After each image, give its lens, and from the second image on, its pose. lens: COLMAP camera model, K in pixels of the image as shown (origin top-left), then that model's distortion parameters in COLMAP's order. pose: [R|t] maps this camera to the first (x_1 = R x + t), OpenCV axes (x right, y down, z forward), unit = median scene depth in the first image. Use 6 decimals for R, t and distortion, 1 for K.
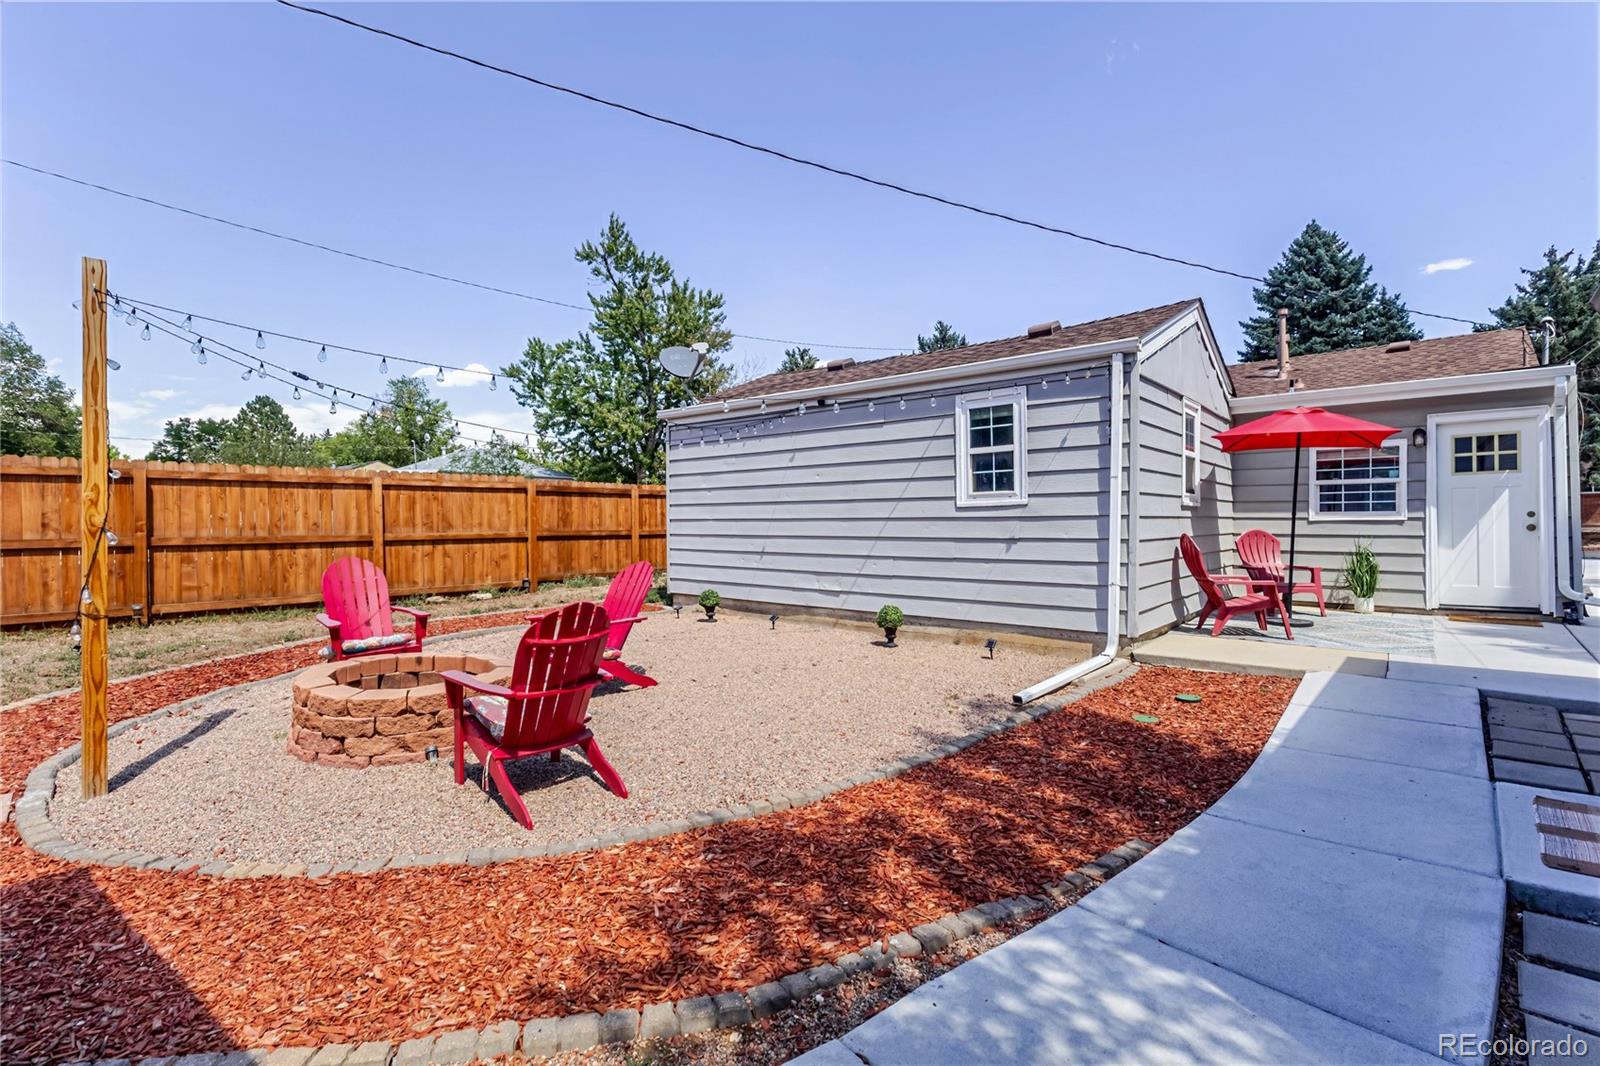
lens RADIAL K [[732.6, 0, 801.0], [0, 732.6, 528.8], [0, 0, 1]] dist [-0.002265, 0.002058]
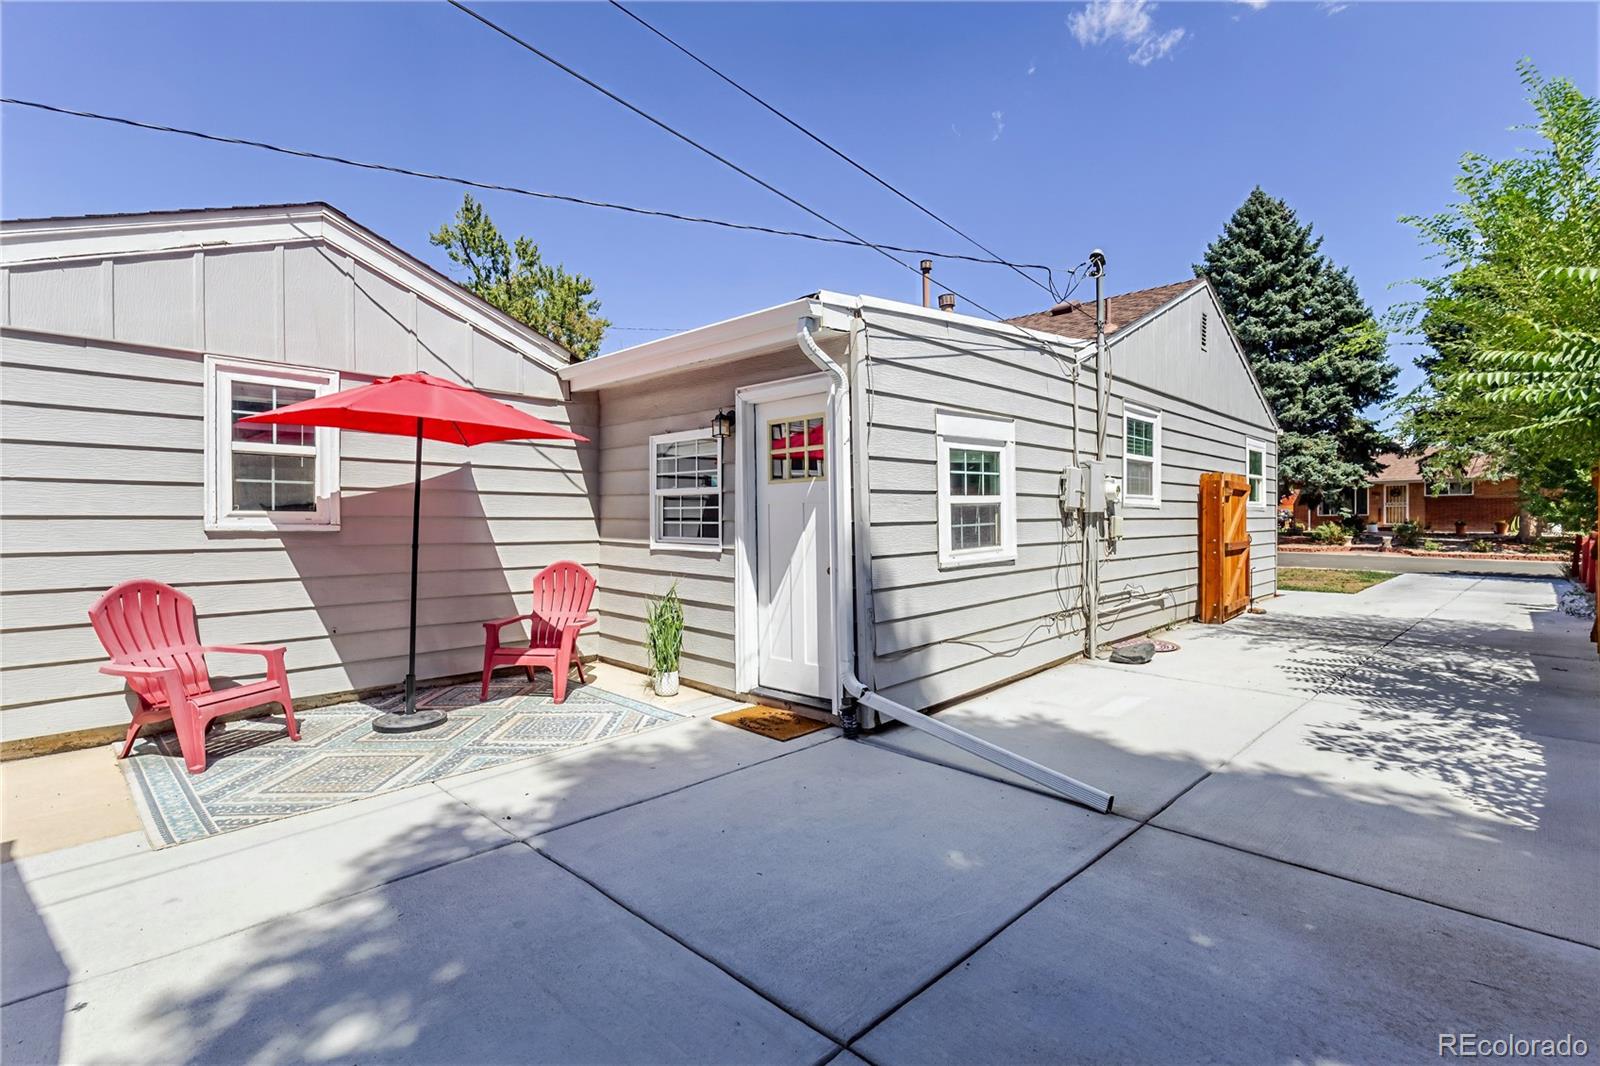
lens RADIAL K [[732.6, 0, 795.2], [0, 732.6, 530.0], [0, 0, 1]] dist [-0.002265, 0.002058]
pose [[0.998091, 0.004744, -0.061584, 0.295106], [-0.004235, 0.999956, 0.008380, -0.011535], [0.061621, -0.008103, 0.998067, 0.109156]]
